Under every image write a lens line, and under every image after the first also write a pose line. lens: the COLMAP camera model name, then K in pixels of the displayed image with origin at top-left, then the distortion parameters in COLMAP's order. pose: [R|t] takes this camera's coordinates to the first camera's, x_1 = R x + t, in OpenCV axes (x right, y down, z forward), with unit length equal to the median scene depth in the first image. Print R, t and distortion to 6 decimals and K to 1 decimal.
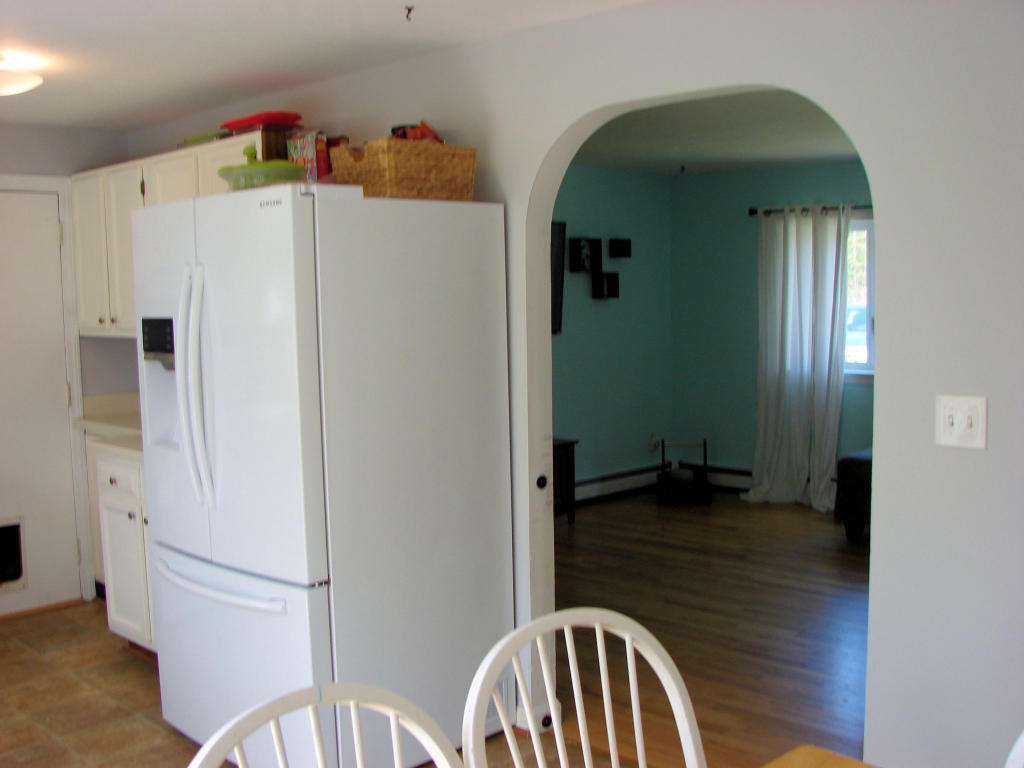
lens RADIAL K [[1117.3, 0, 511.2], [0, 1117.3, 382.1], [0, 0, 1]] dist [-0.104022, 0.000000]
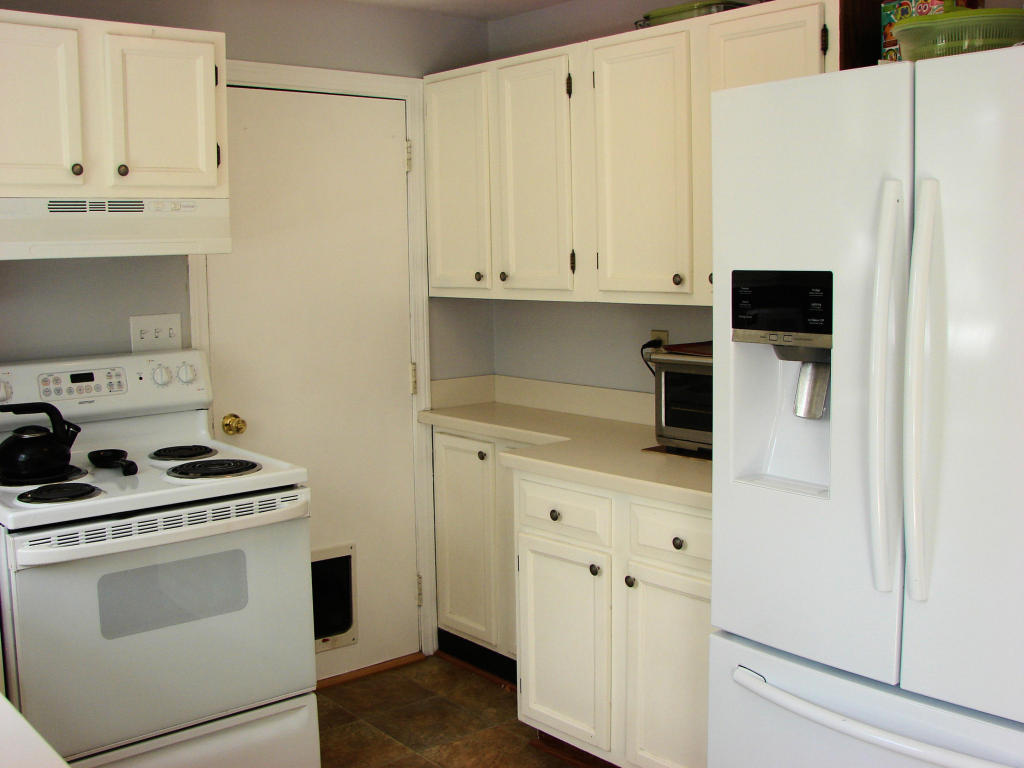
lens RADIAL K [[1117.3, 0, 510.5], [0, 1117.3, 386.3], [0, 0, 1]] dist [-0.104022, 0.000000]
pose [[0.996856, 0.018342, -0.077089, -0.305125], [-0.015653, 0.999253, 0.035342, -0.011388], [0.077679, -0.034025, 0.996398, 0.287911]]
